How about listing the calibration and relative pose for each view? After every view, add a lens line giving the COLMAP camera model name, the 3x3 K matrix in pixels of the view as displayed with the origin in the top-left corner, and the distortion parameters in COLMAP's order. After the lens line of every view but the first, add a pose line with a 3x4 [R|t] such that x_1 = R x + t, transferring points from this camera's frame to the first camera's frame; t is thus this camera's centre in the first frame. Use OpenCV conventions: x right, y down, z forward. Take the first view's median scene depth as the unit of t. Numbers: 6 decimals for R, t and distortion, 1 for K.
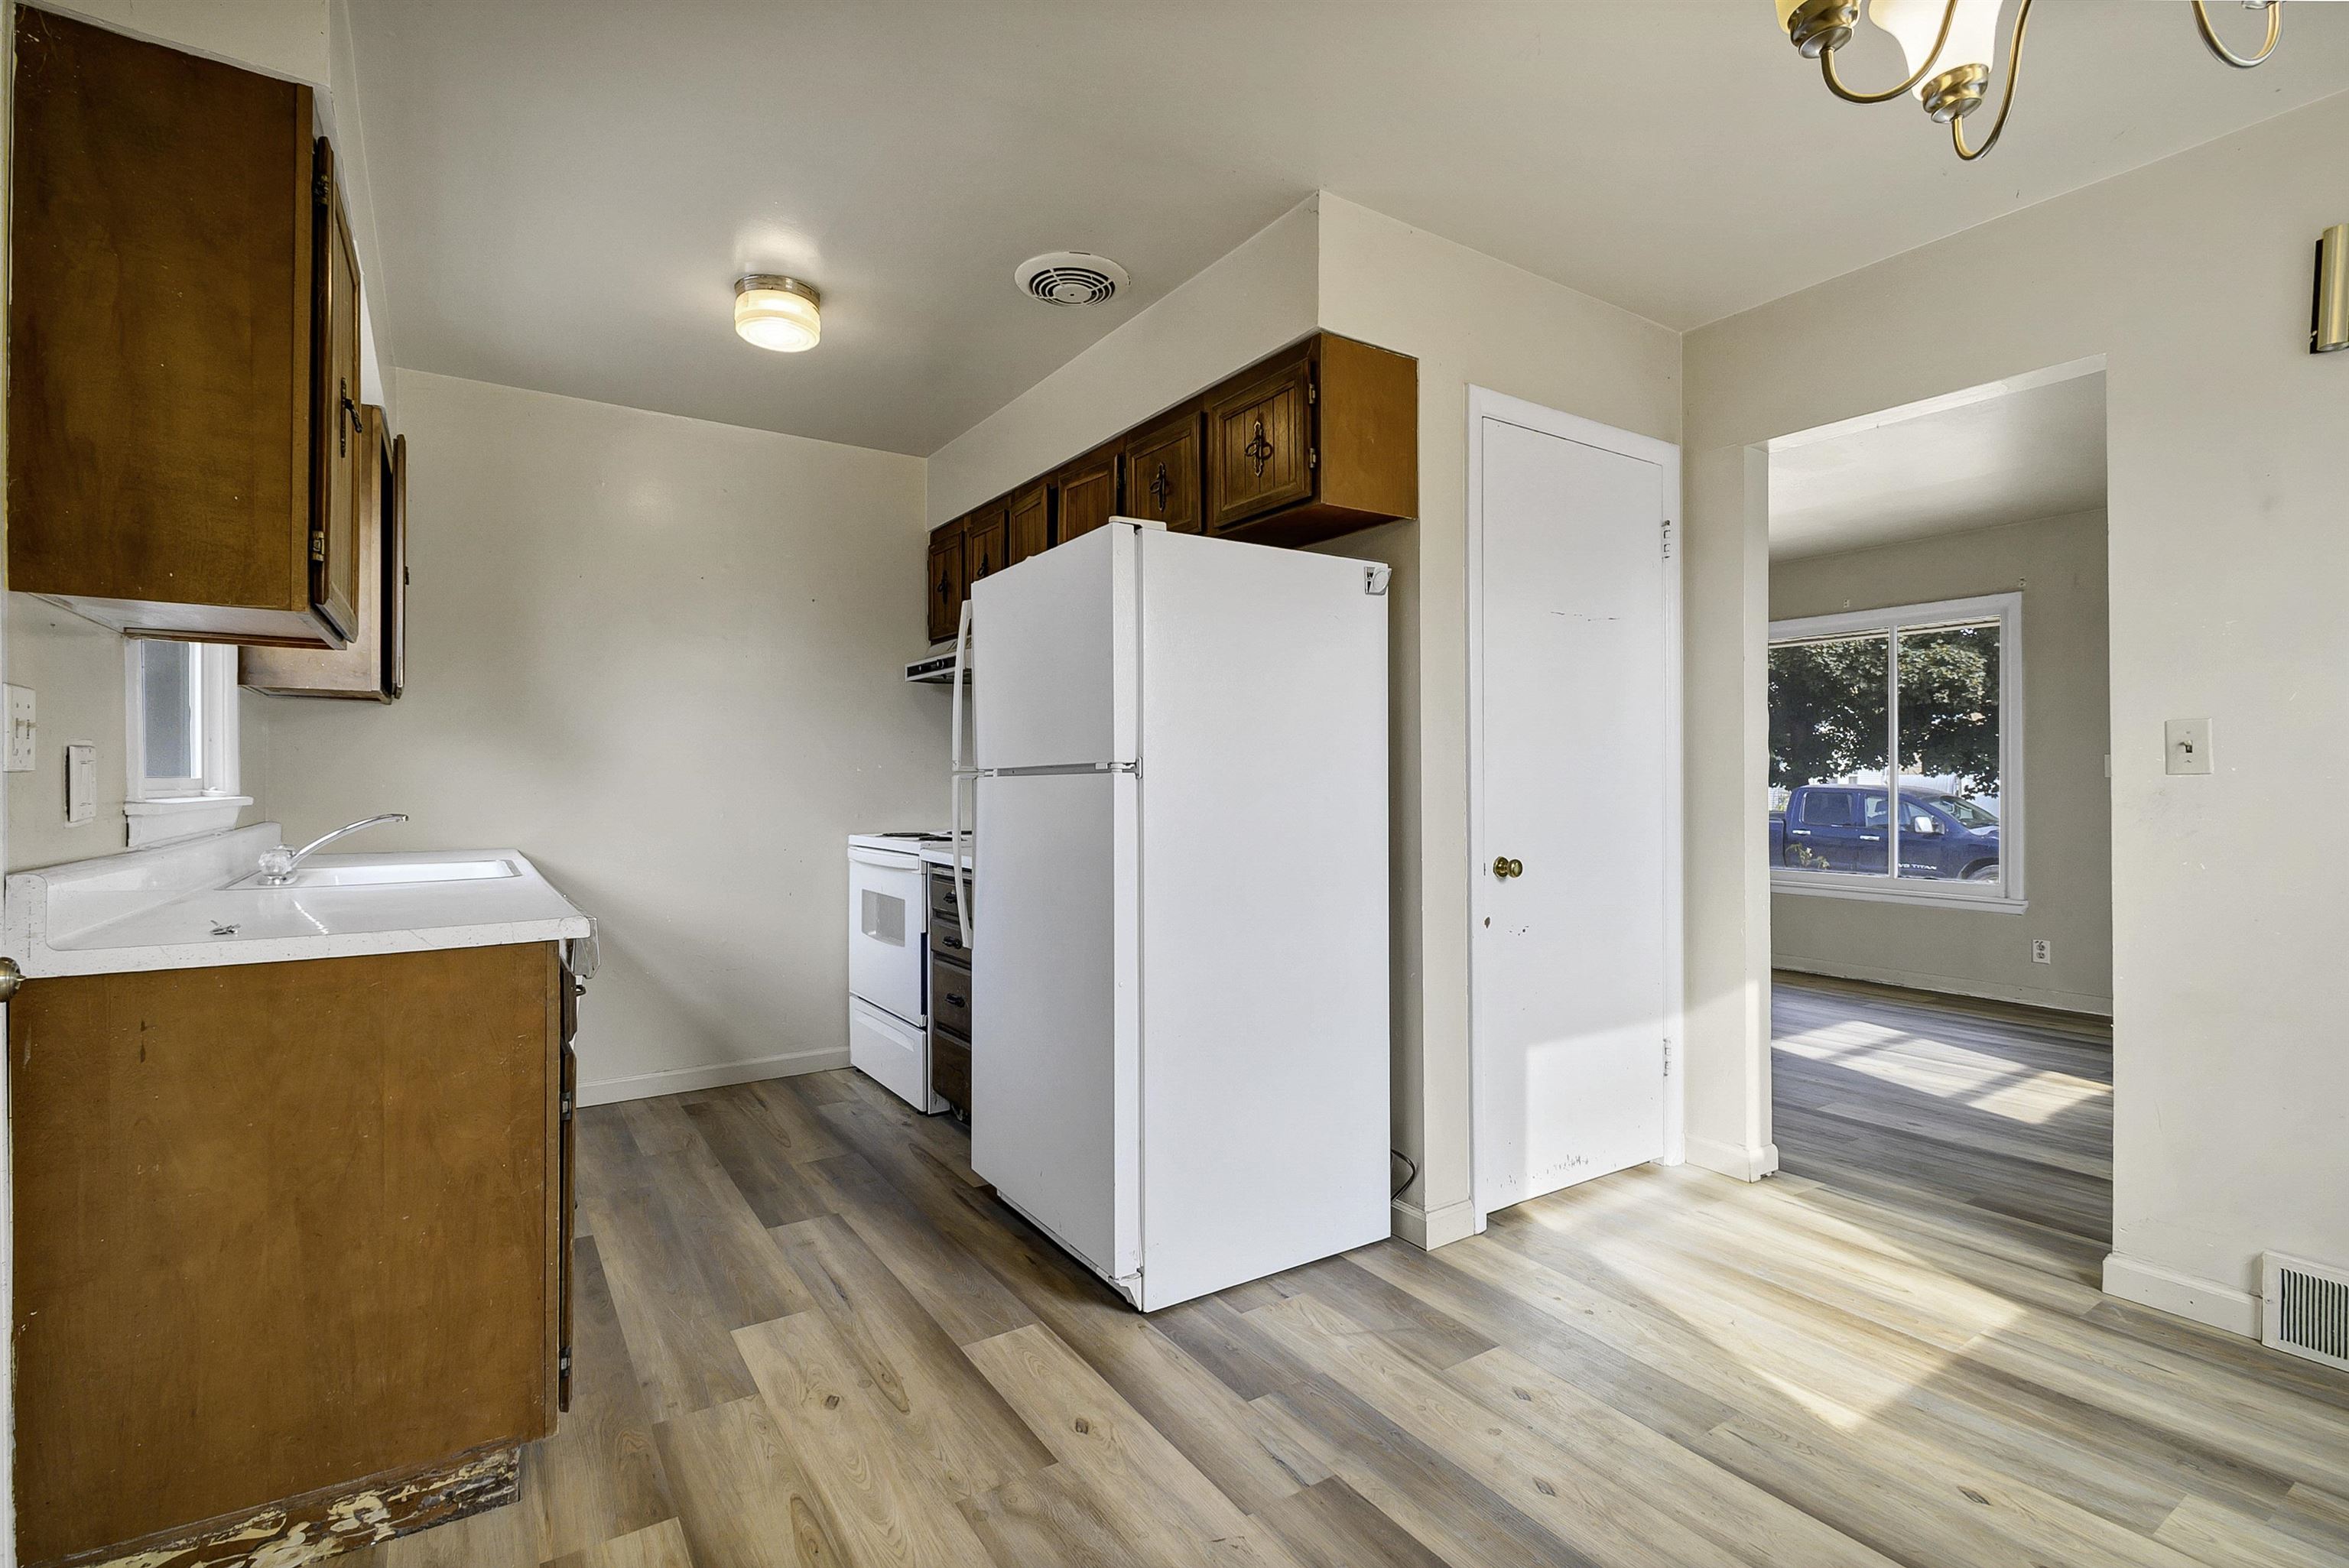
lens RADIAL K [[1086.0, 0, 1185.6], [0, 1086.0, 784.6], [0, 0, 1]] dist [0.008246, -0.003856]
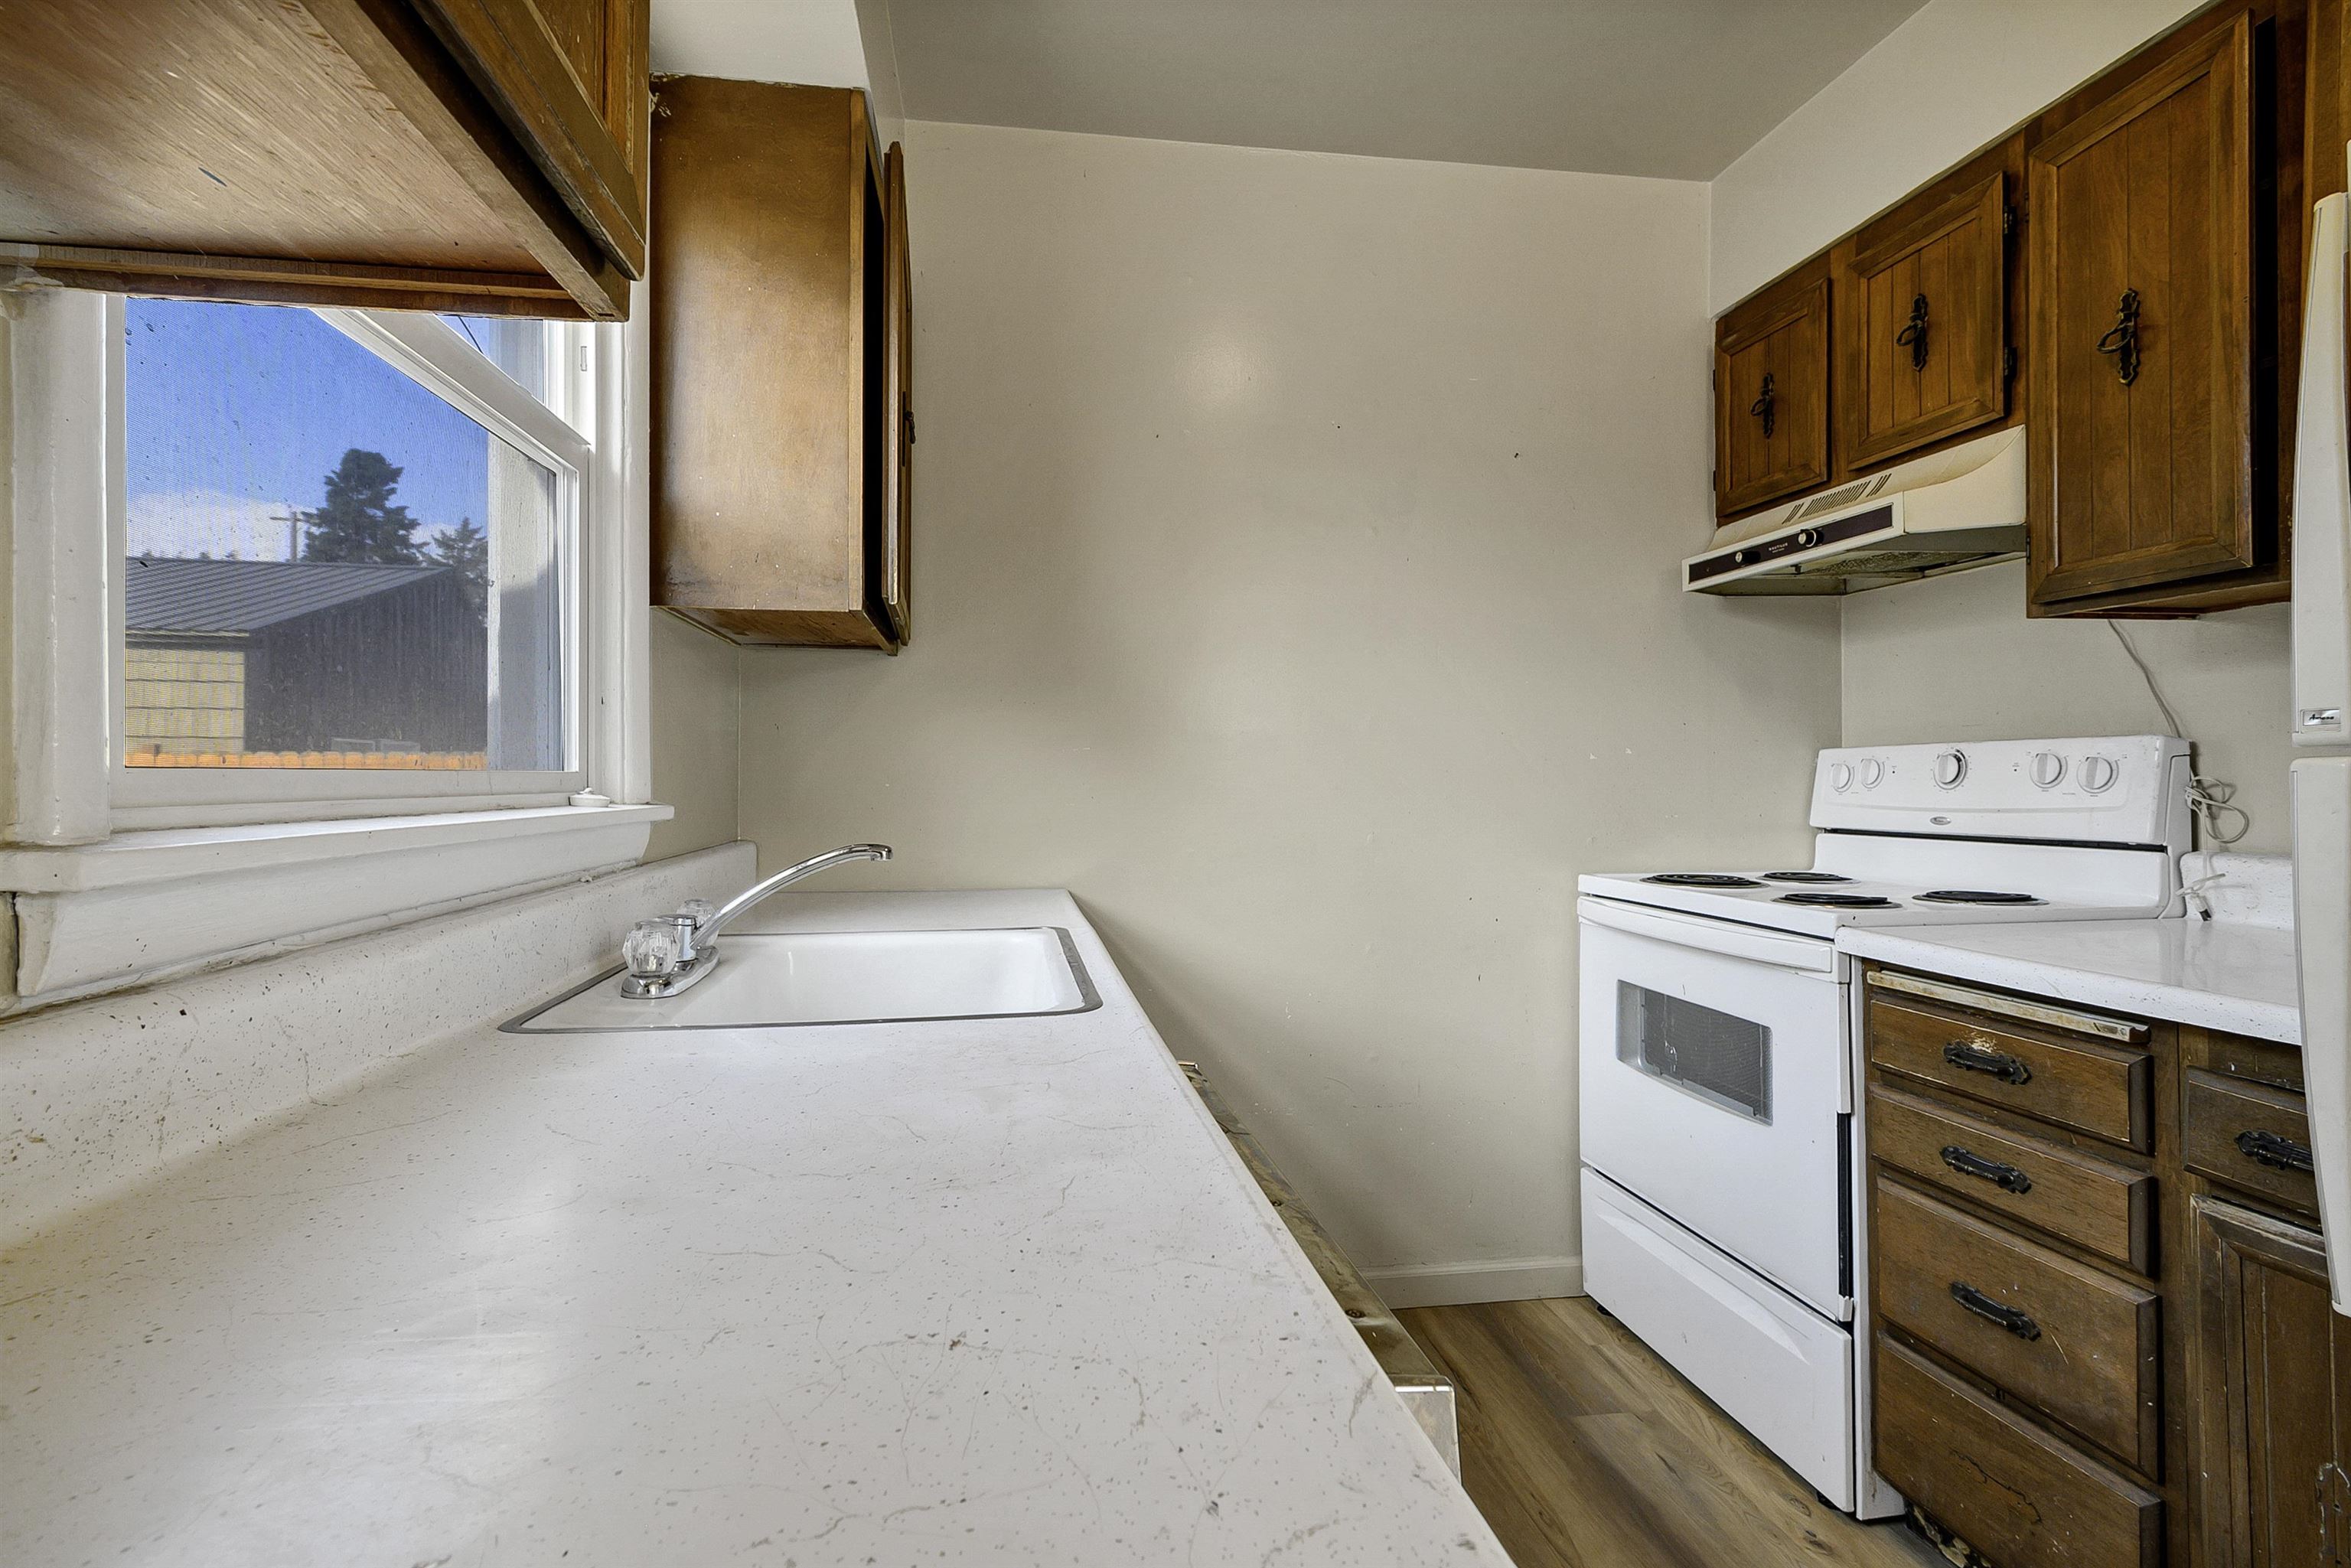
lens RADIAL K [[1087.0, 0, 1168.9], [0, 1087.0, 773.7], [0, 0, 1]] dist [0.008246, -0.003856]
pose [[0.907114, -0.001787, -0.420881, -0.304783], [-0.001083, 0.999978, -0.006581, -0.001375], [0.420884, 0.006426, 0.907092, 0.469788]]
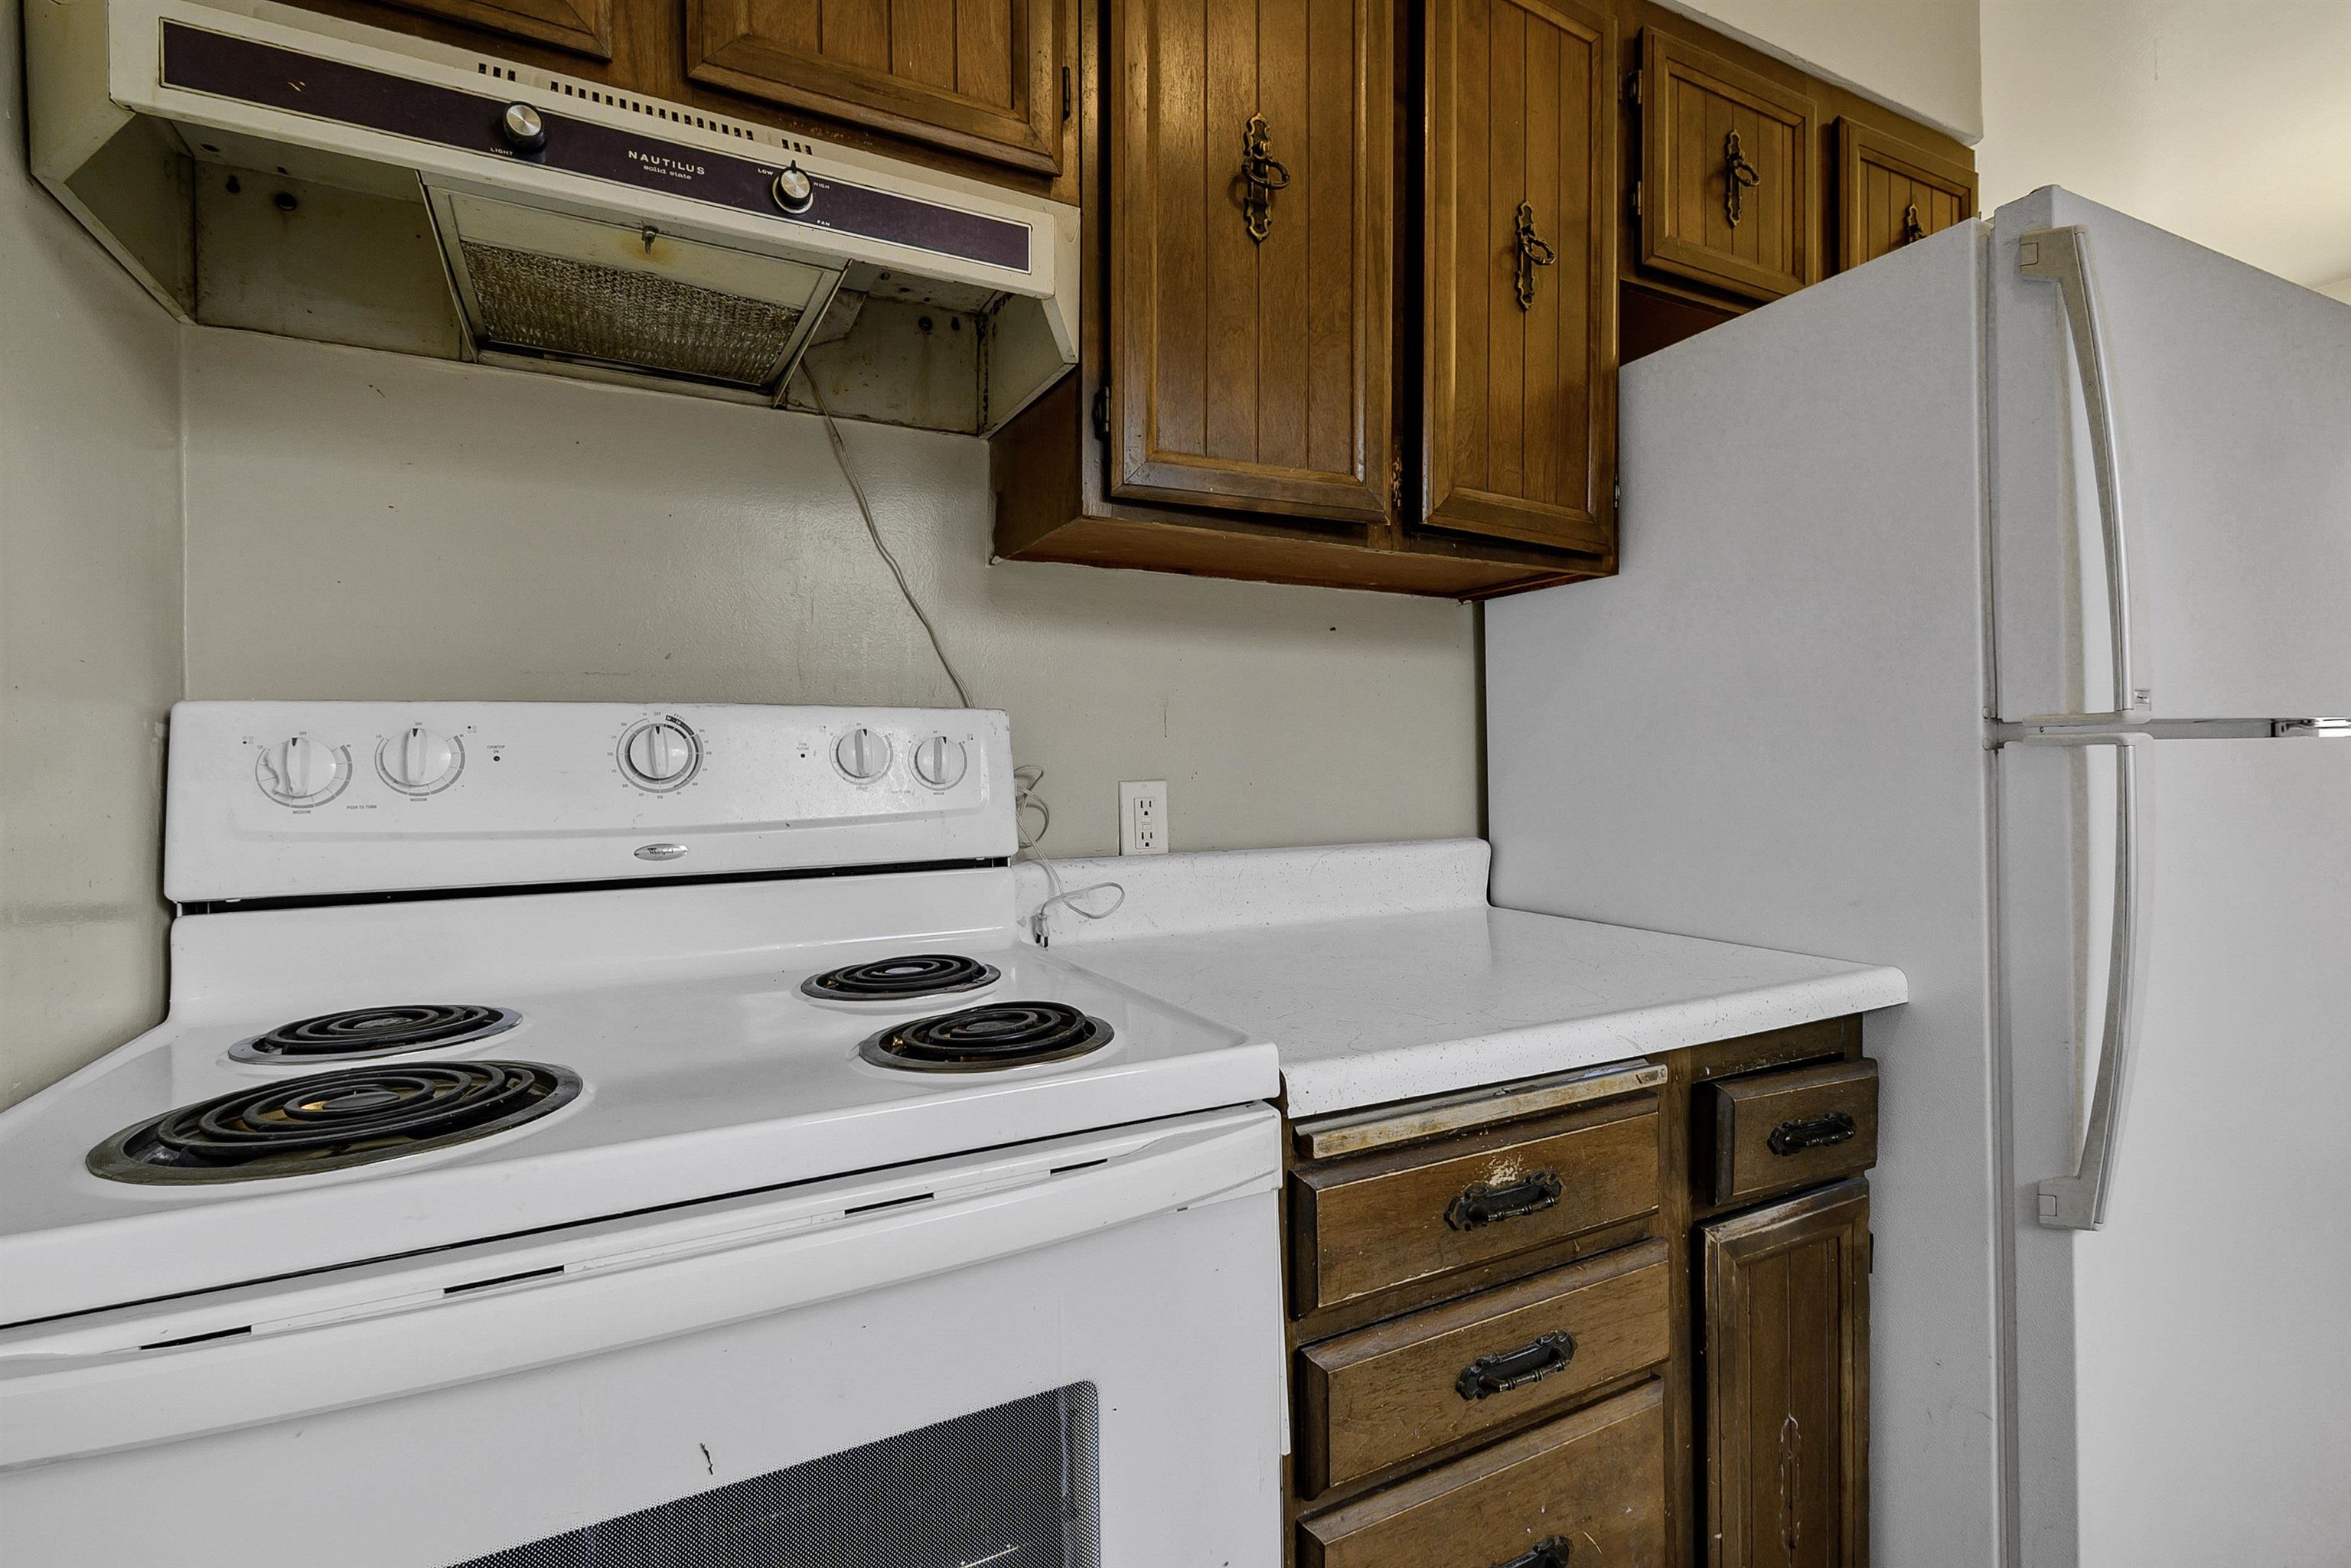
lens RADIAL K [[1087.0, 0, 1186.6], [0, 1087.0, 772.6], [0, 0, 1]] dist [0.008246, -0.003856]
pose [[0.096986, 0.001124, 0.995285, -0.464708], [0.012568, 0.999918, -0.002354, 0.000153], [-0.995206, 0.012737, 0.096964, 1.003452]]
